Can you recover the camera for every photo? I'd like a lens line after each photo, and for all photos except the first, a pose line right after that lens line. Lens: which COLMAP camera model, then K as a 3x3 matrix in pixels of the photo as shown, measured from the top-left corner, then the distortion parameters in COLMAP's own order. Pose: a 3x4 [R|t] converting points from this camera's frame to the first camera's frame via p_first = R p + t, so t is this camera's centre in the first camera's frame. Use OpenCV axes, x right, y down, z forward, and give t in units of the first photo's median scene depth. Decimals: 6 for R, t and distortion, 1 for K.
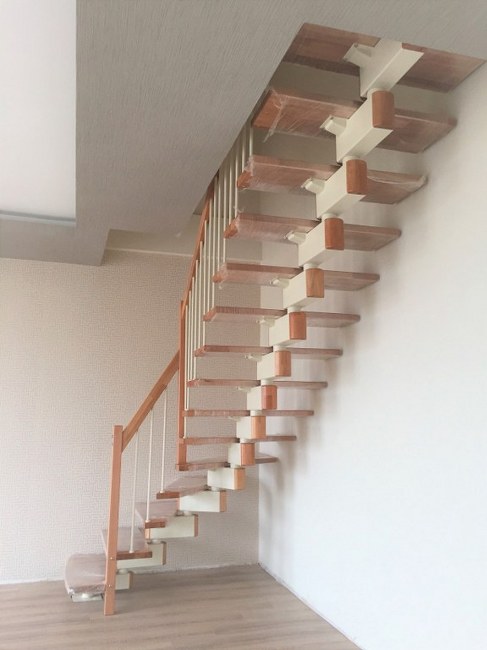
lens RADIAL K [[548.5, 0, 232.5], [0, 548.5, 326.1], [0, 0, 1]] dist [0.071855, -0.093481]
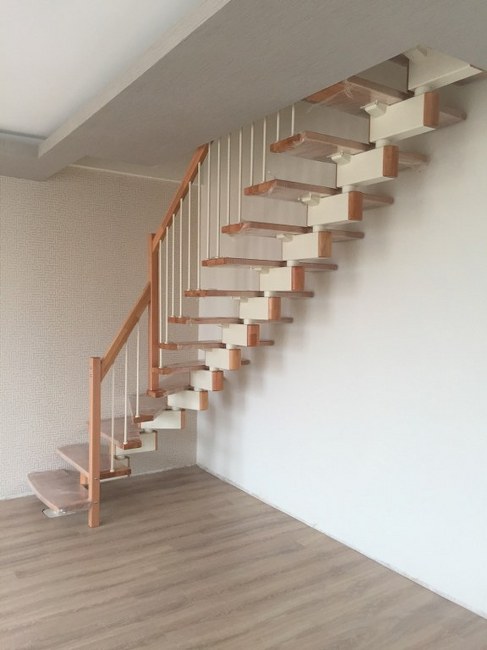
lens RADIAL K [[548.5, 0, 232.5], [0, 548.5, 326.1], [0, 0, 1]] dist [0.071855, -0.093481]
pose [[0.955553, -0.002642, 0.294807, -0.266036], [-0.057809, 0.978869, 0.196148, -0.092145], [-0.289095, -0.204472, 0.935209, -0.019058]]
